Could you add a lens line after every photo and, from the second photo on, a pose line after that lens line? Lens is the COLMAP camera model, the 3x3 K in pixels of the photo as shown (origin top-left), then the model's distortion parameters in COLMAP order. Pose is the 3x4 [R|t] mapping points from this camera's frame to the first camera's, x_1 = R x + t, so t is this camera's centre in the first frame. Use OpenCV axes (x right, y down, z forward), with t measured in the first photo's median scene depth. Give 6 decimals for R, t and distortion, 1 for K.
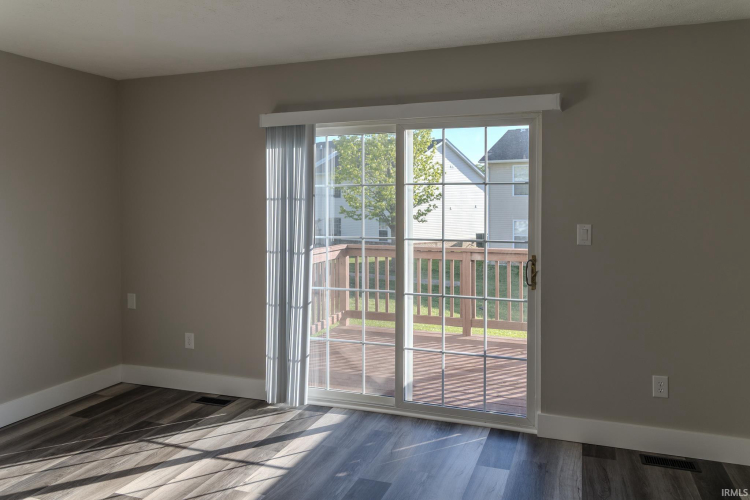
lens RADIAL K [[578.5, 0, 375.7], [0, 578.5, 207.3], [0, 0, 1]] dist [-0.002442, -0.001796]
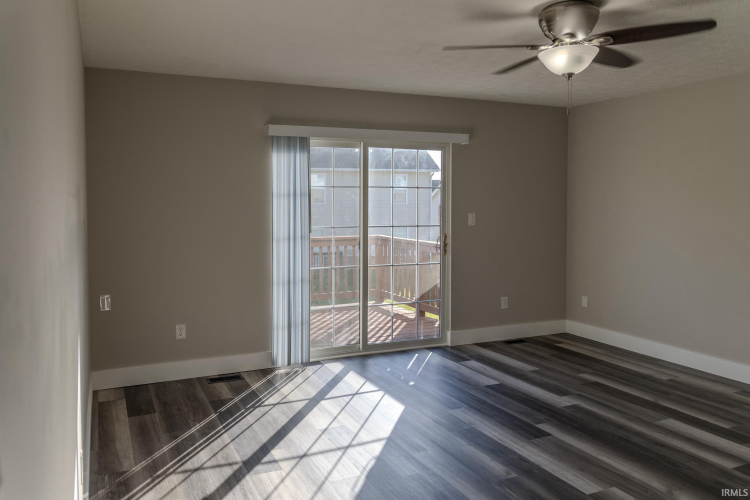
lens RADIAL K [[578.5, 0, 375.7], [0, 578.5, 207.3], [0, 0, 1]] dist [-0.002442, -0.001796]
pose [[0.706258, -0.007018, 0.707920, -0.934127], [0.002037, 0.999967, 0.007882, -0.001295], [-0.707952, -0.004125, 0.706249, 0.016017]]
